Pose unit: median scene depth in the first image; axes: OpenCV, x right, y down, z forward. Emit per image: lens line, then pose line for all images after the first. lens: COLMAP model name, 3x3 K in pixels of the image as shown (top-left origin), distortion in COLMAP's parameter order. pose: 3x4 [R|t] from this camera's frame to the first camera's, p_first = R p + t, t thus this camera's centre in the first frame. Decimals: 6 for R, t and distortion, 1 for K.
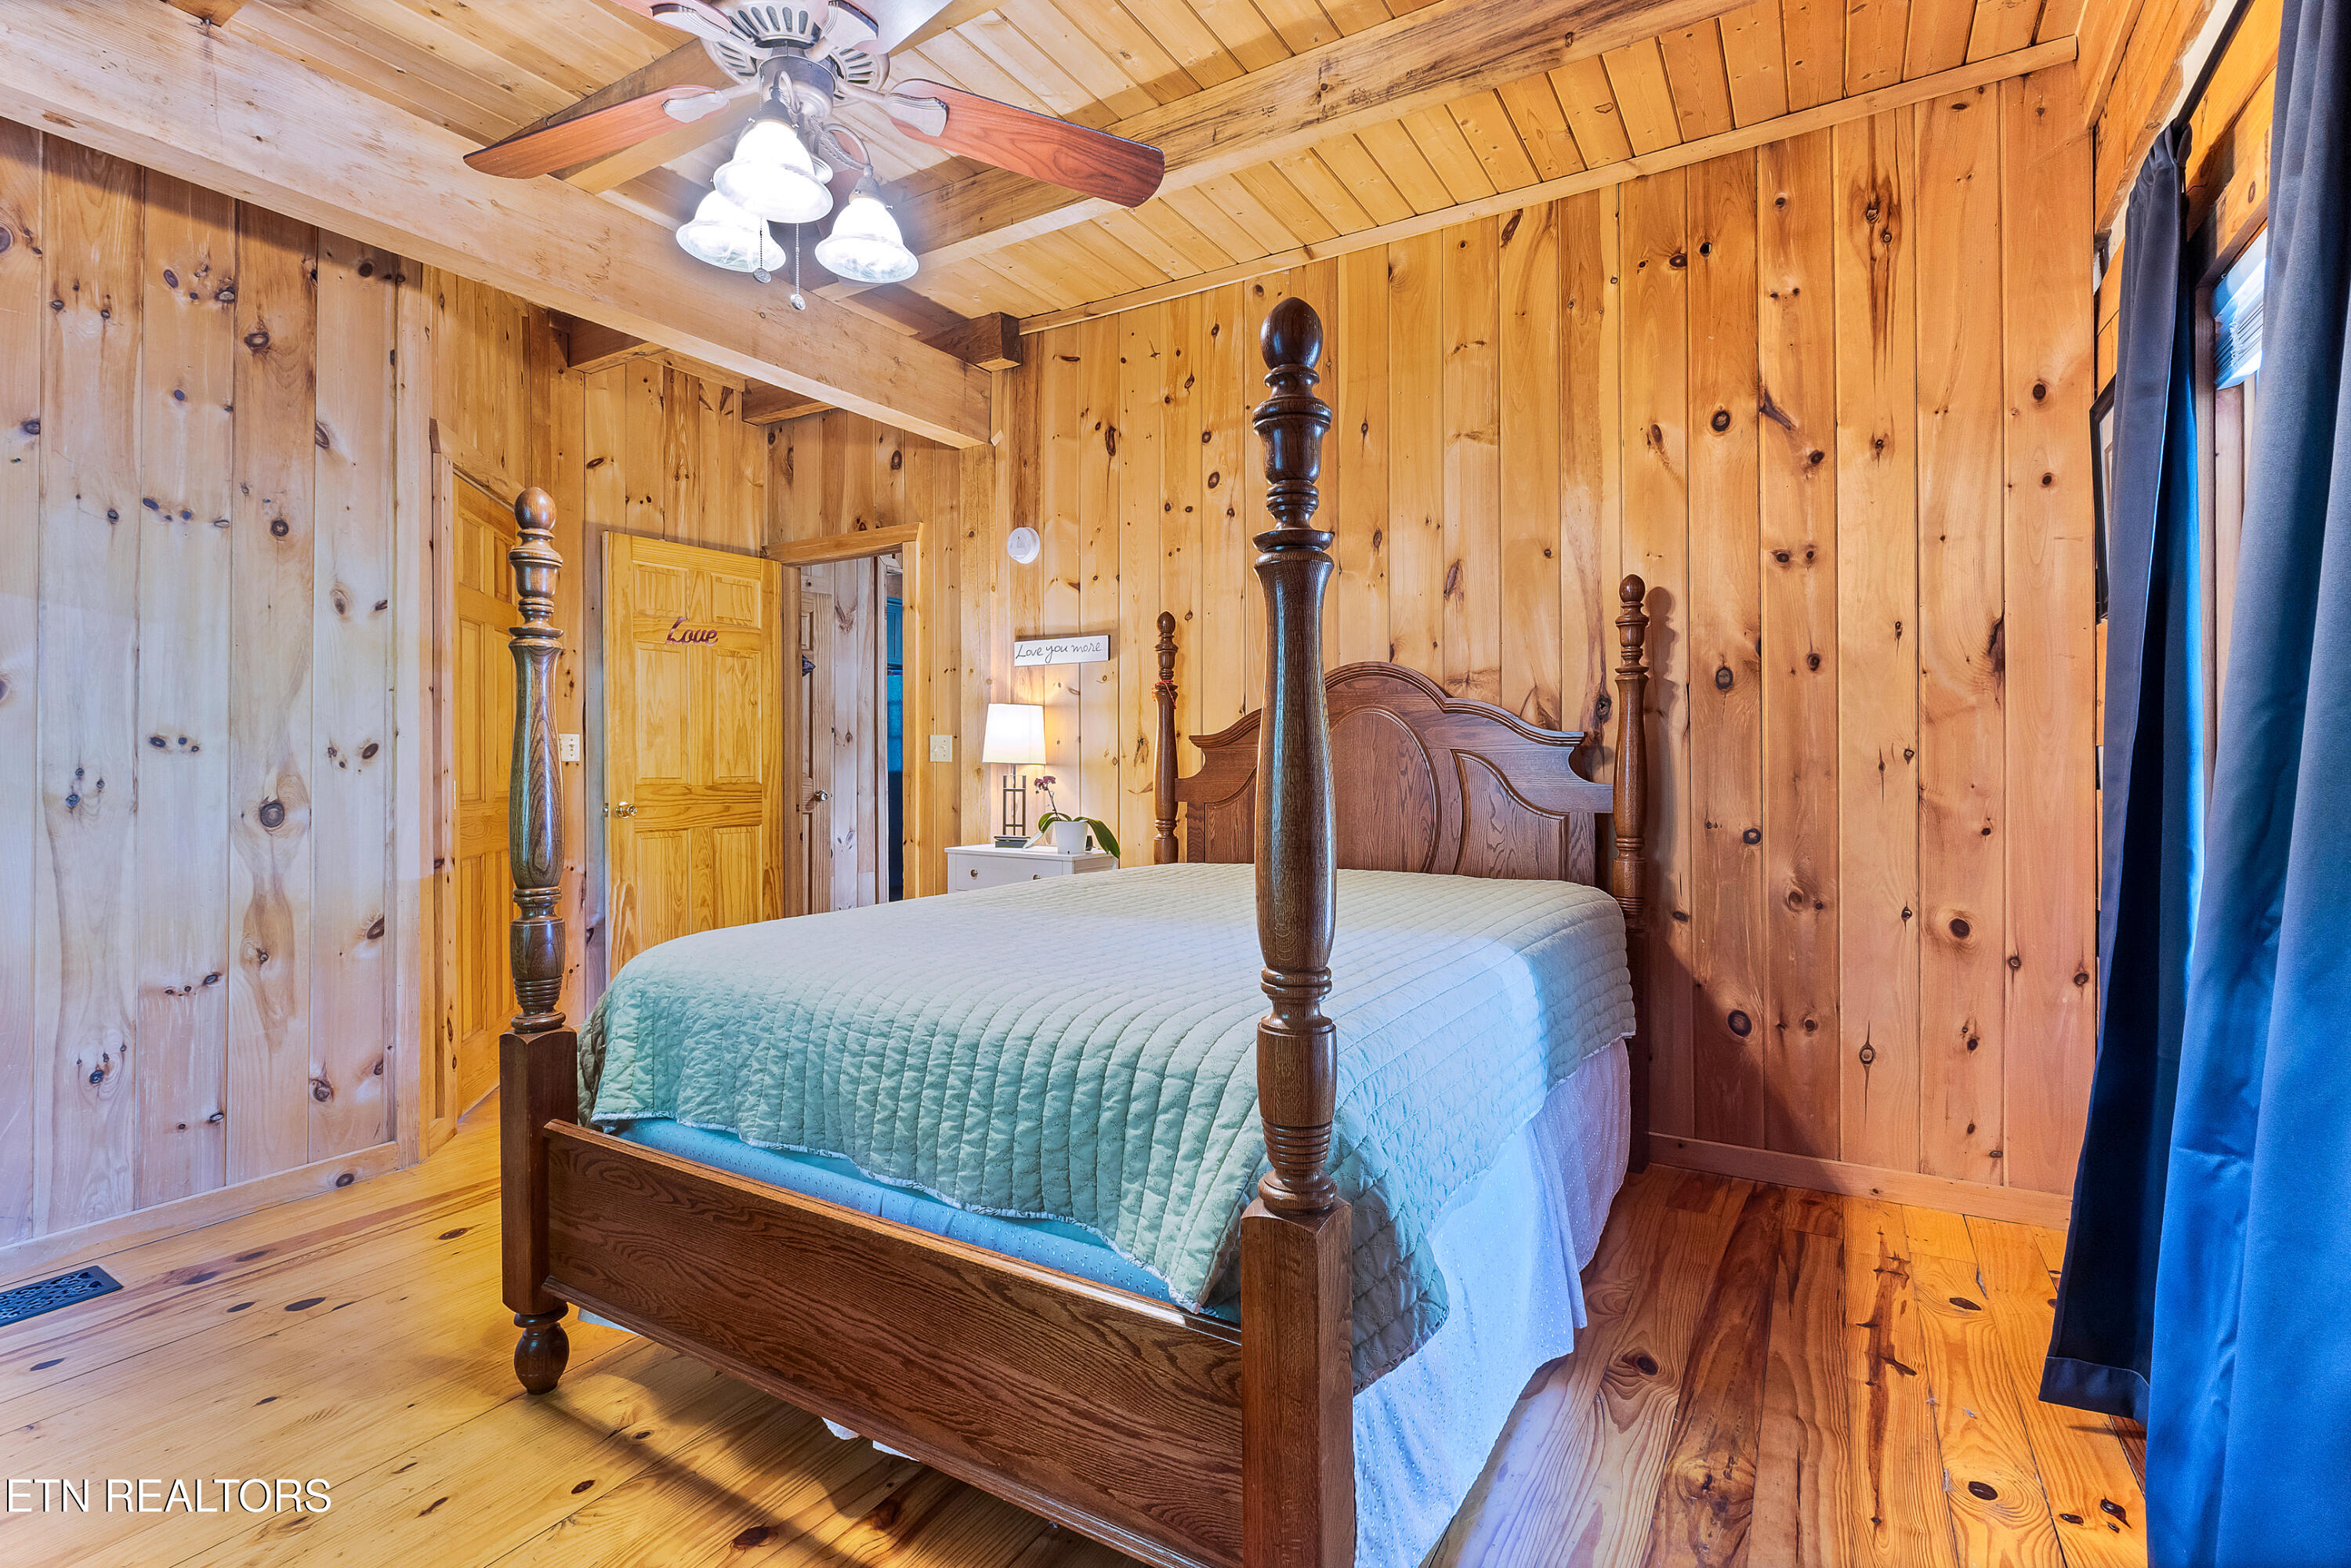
lens RADIAL K [[1077.9, 0, 1185.1], [0, 1077.9, 776.7], [0, 0, 1]] dist [-0.008456, 0.000342]
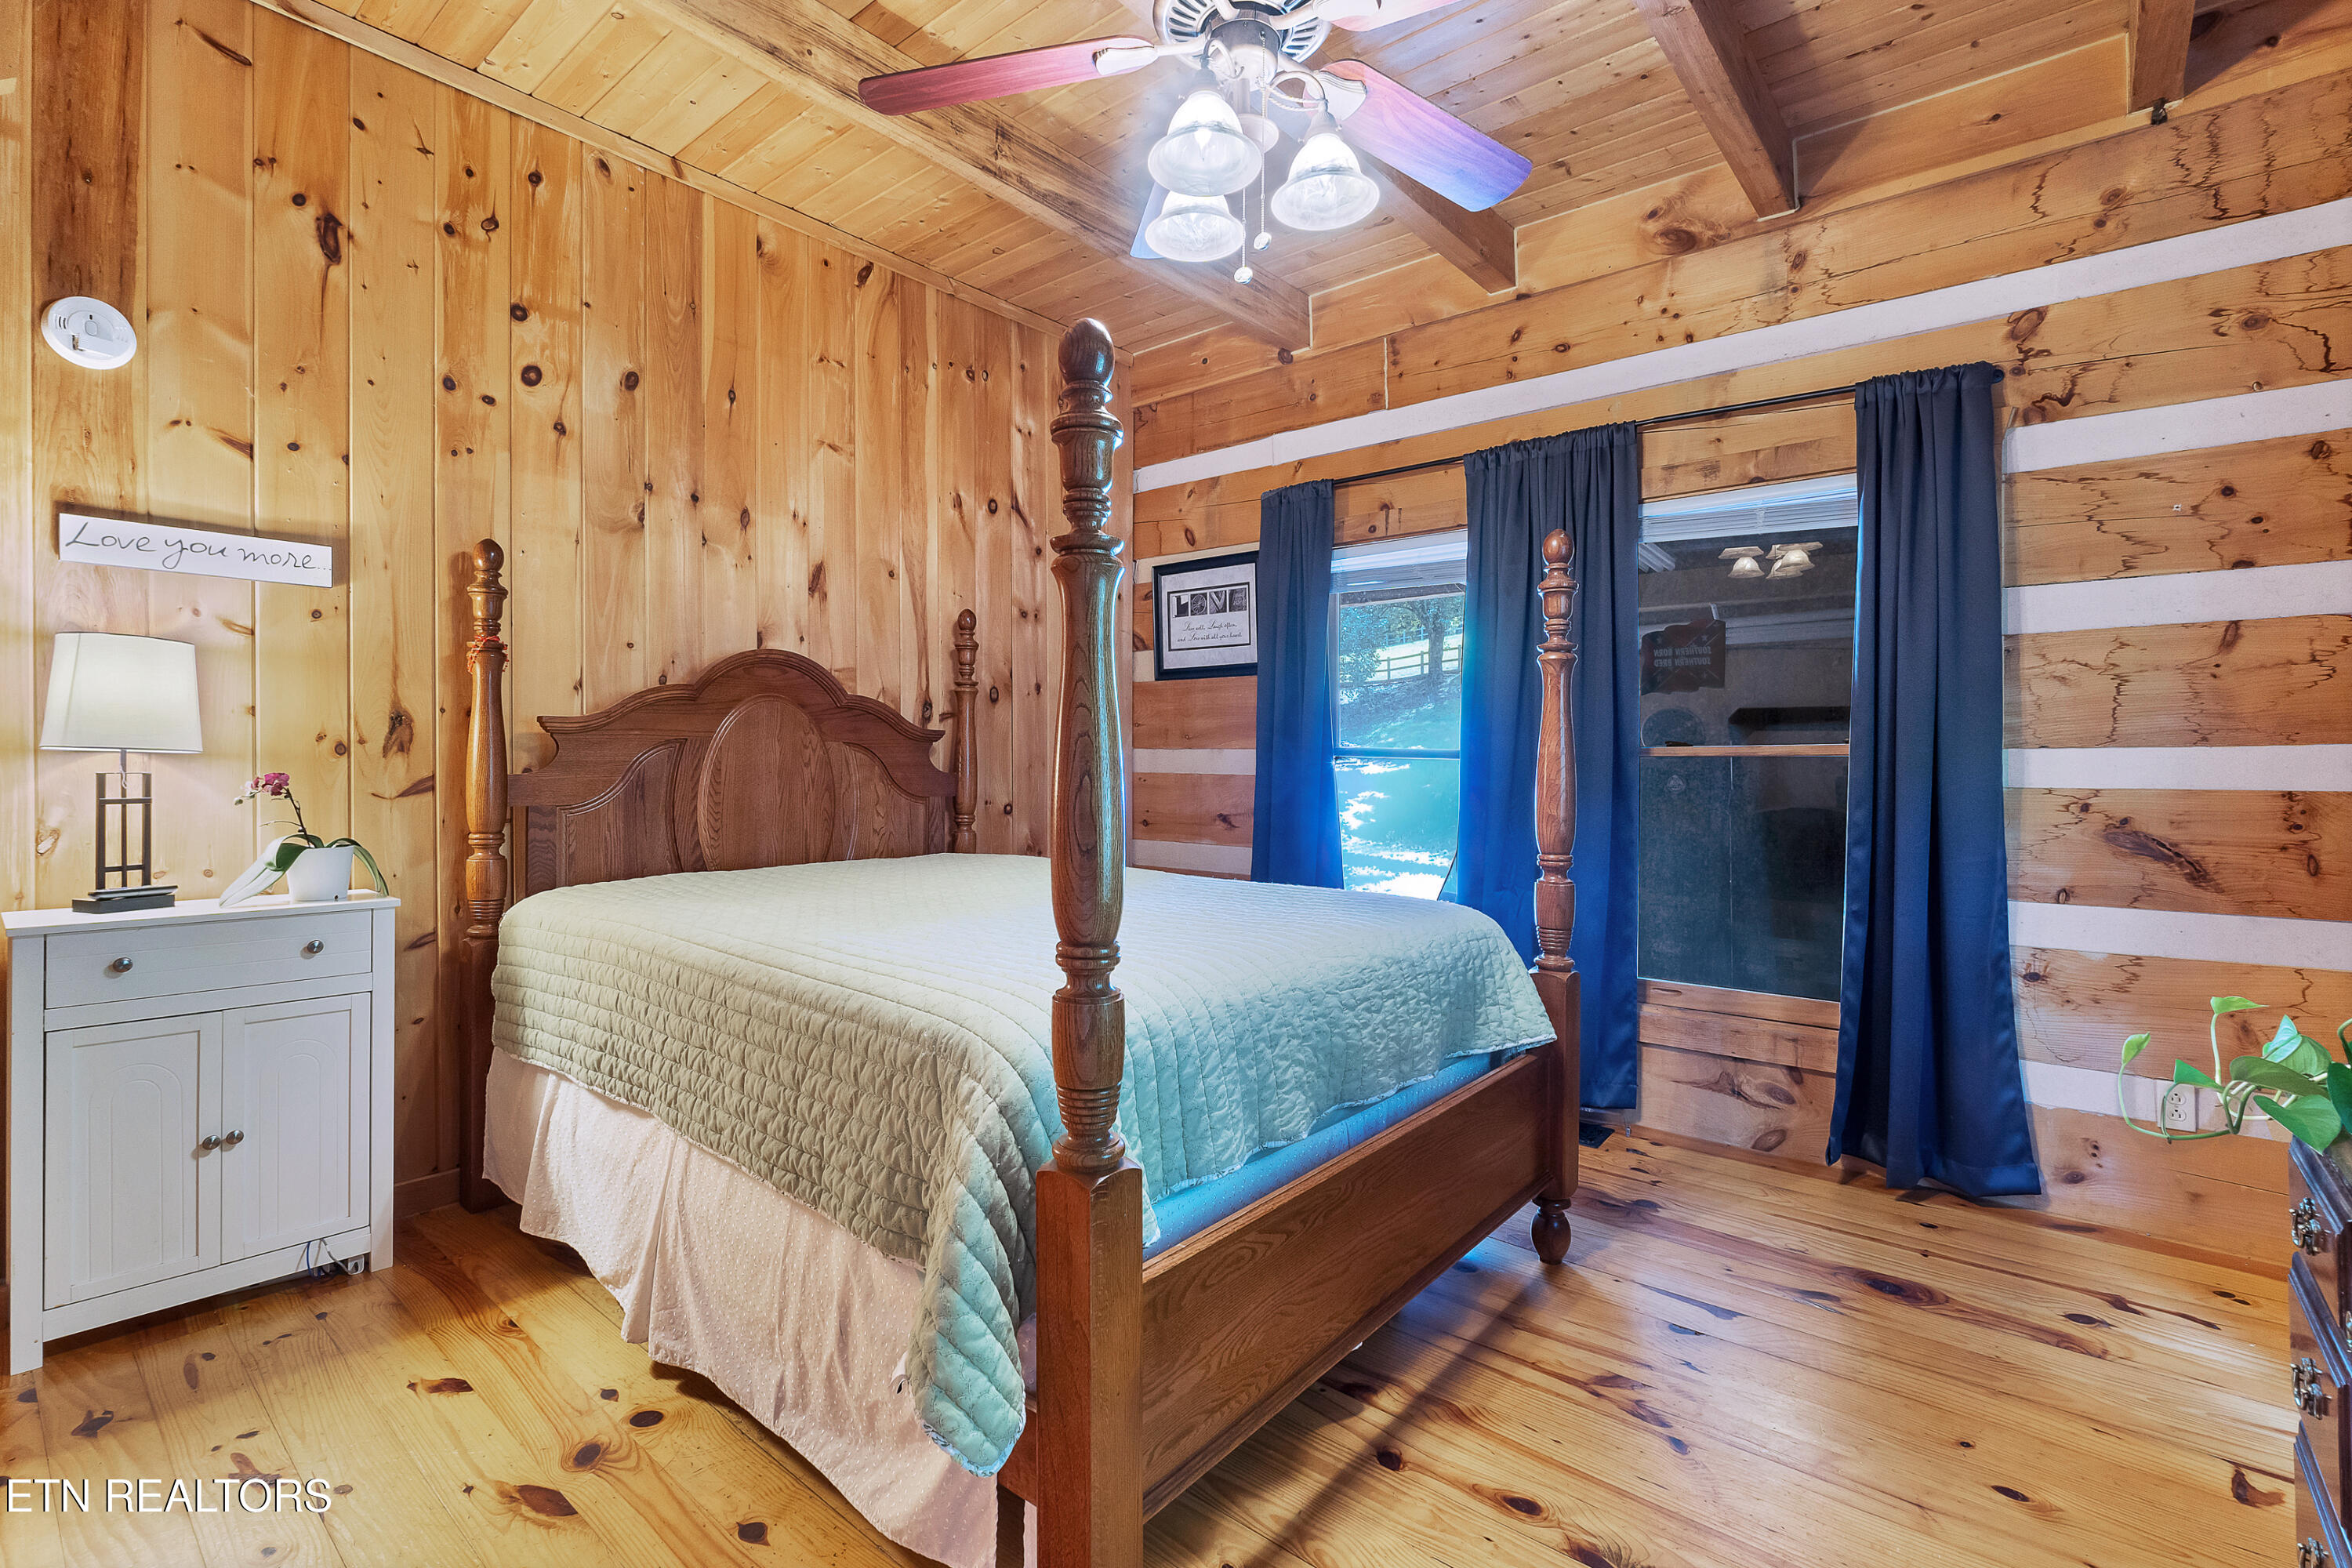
lens RADIAL K [[1078.4, 0, 1183.8], [0, 1078.4, 764.5], [0, 0, 1]] dist [-0.008456, 0.000342]
pose [[0.147042, -0.002519, 0.989127, -0.685797], [0.008212, 0.999965, 0.001326, -0.002231], [-0.989096, 0.007928, 0.147057, 0.470412]]
